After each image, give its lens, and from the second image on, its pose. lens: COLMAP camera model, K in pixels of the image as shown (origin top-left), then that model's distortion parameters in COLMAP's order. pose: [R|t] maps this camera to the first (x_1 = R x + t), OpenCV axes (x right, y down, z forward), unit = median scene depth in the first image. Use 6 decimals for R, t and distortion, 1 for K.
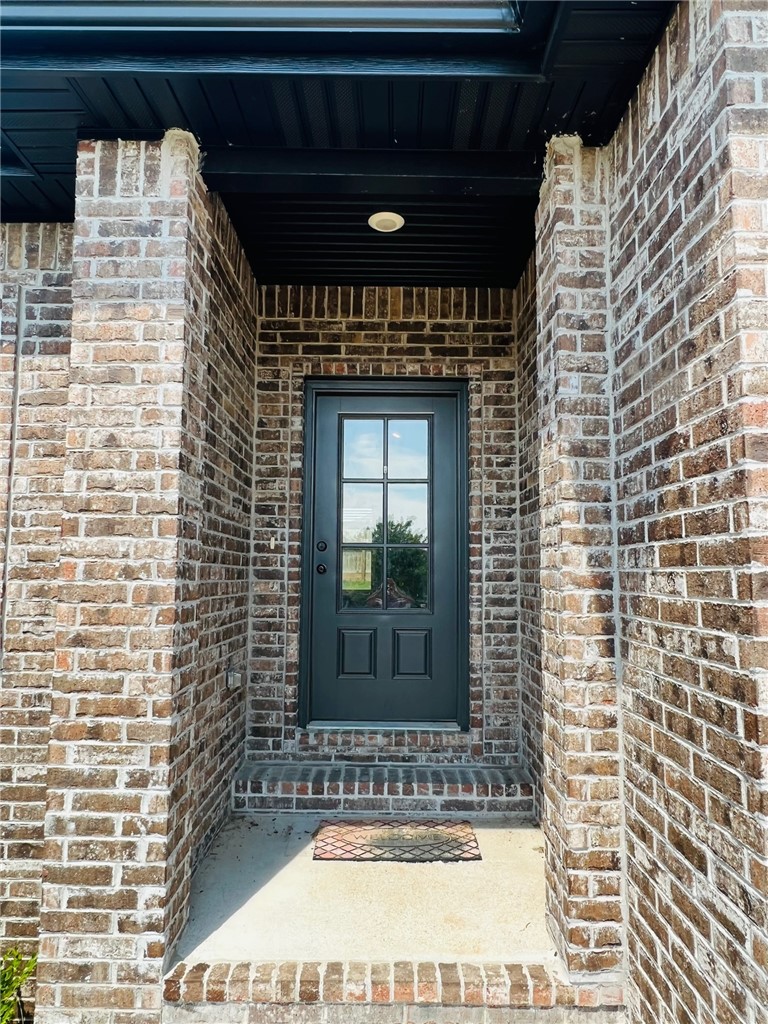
lens RADIAL K [[665.1, 0, 376.4], [0, 665.1, 511.0], [0, 0, 1]] dist [0.008965, -0.008289]
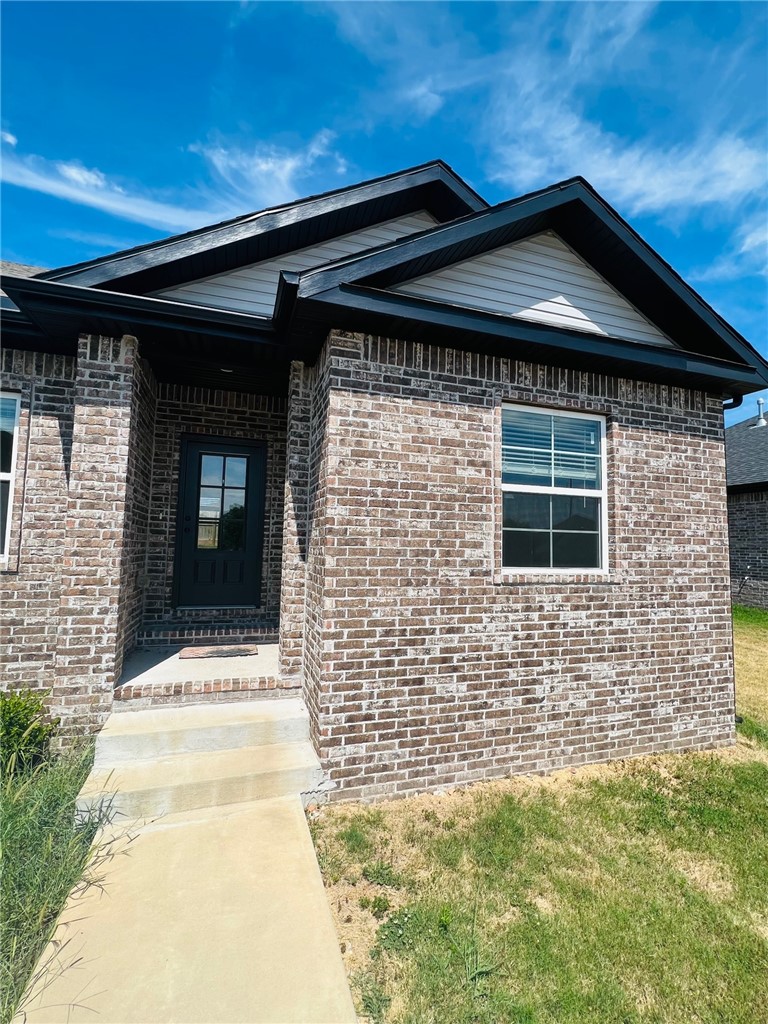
lens RADIAL K [[451.9, 0, 379.2], [0, 451.9, 510.4], [0, 0, 1]] dist [0.002283, -0.000326]
pose [[0.946587, 0.037648, 0.320242, 0.043184], [-0.043868, 0.998963, 0.012227, -0.021309], [-0.319449, -0.025622, 0.947257, -0.770028]]
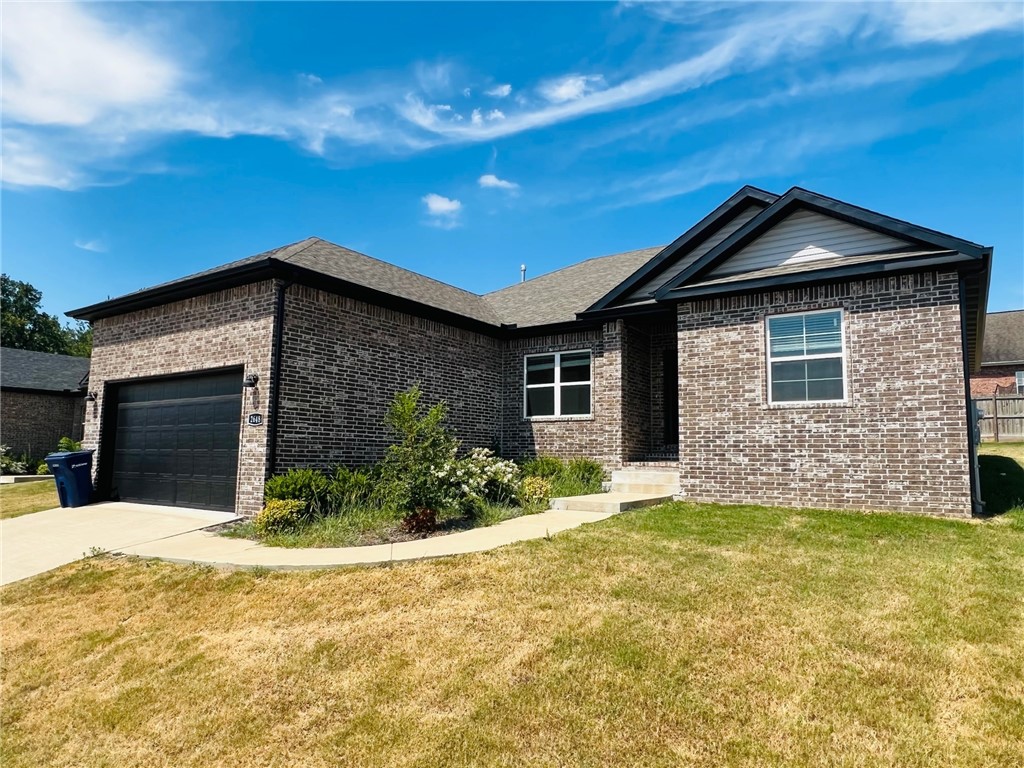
lens RADIAL K [[665.1, 0, 517.4], [0, 665.1, 384.4], [0, 0, 1]] dist [0.008965, -0.008289]
pose [[0.831518, -0.058916, -0.552365, 2.031854], [0.039786, 0.998122, -0.046569, 0.203938], [0.554072, 0.016746, 0.832301, -4.090412]]
